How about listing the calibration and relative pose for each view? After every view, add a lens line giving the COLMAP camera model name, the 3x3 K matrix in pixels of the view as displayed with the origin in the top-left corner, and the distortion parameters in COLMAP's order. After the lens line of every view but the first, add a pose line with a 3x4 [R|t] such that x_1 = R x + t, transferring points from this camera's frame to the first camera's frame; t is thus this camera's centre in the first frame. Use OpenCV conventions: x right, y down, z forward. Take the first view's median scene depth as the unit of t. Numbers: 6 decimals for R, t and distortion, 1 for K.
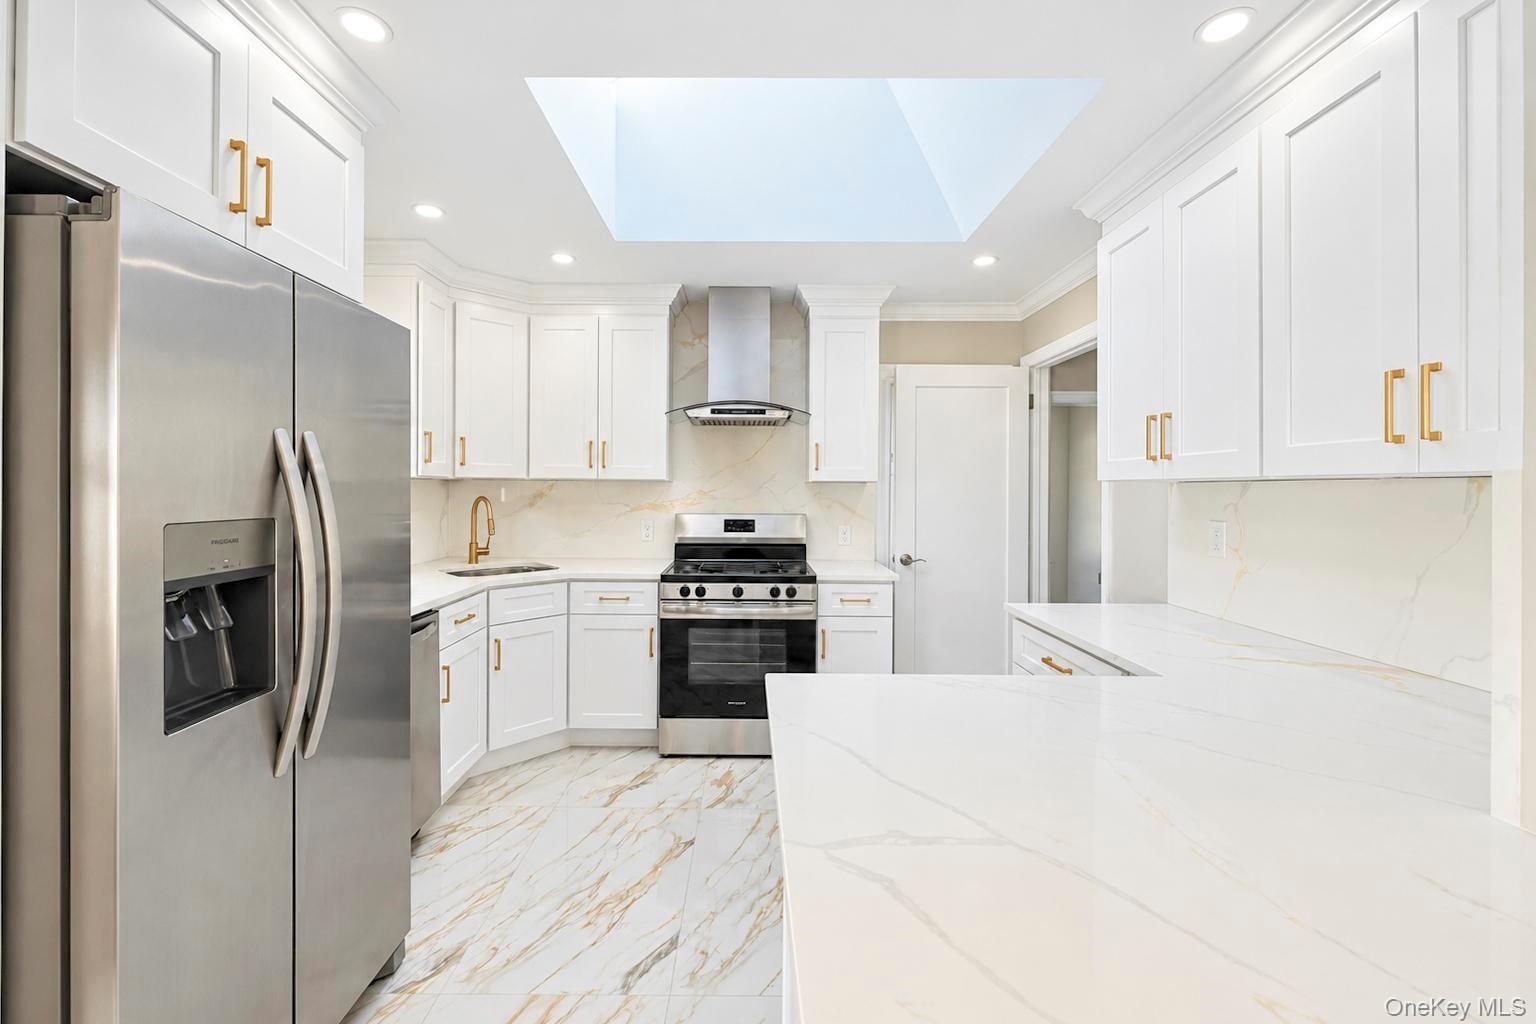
lens RADIAL K [[652.9, 0, 762.9], [0, 652.9, 499.5], [0, 0, 1]] dist [-0.000506, -0.000059]
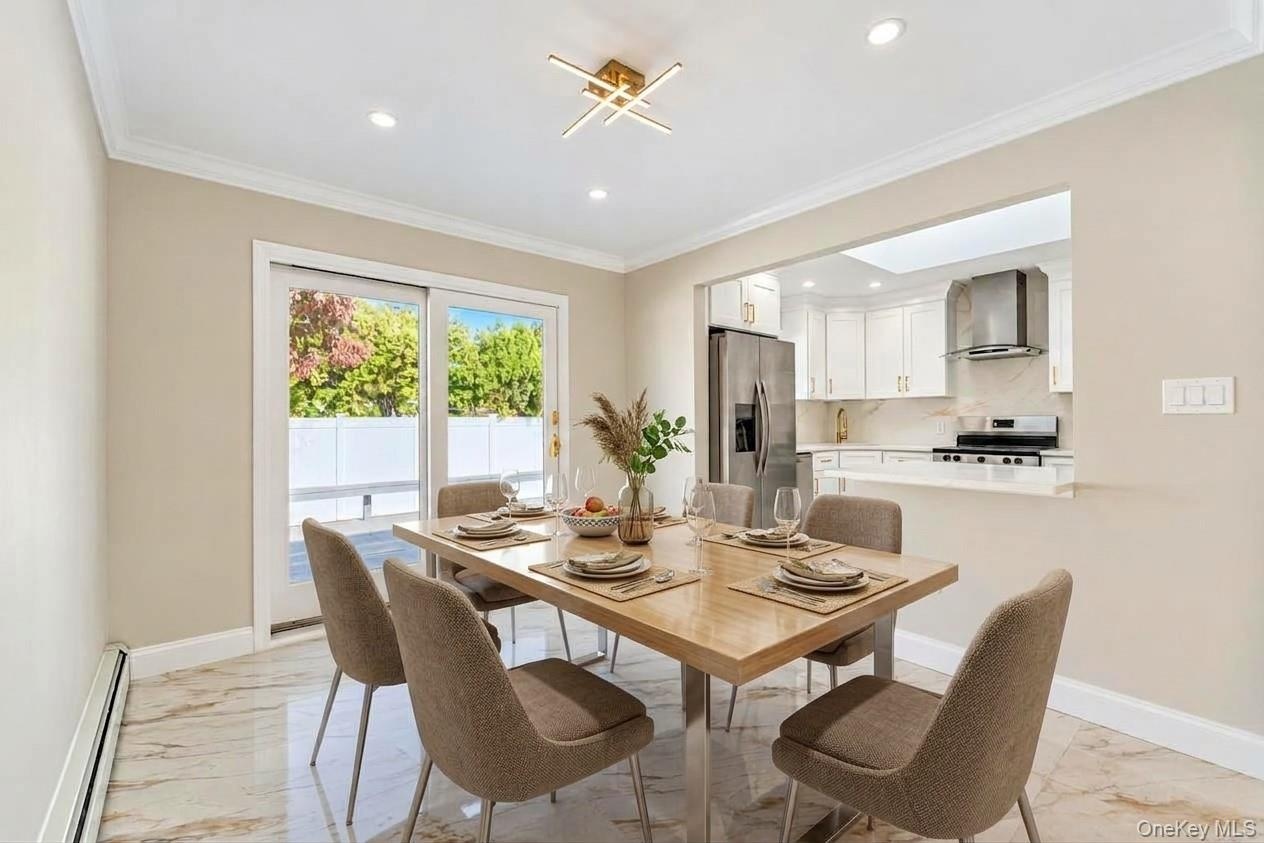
lens RADIAL K [[537.3, 0, 627.8], [0, 537.3, 411.2], [0, 0, 1]] dist [-0.000506, -0.000059]
pose [[0.642865, -0.027089, -0.765500, 0.407037], [-0.000439, 0.999361, -0.035734, 0.063058], [0.765979, 0.023308, 0.642443, -0.551384]]
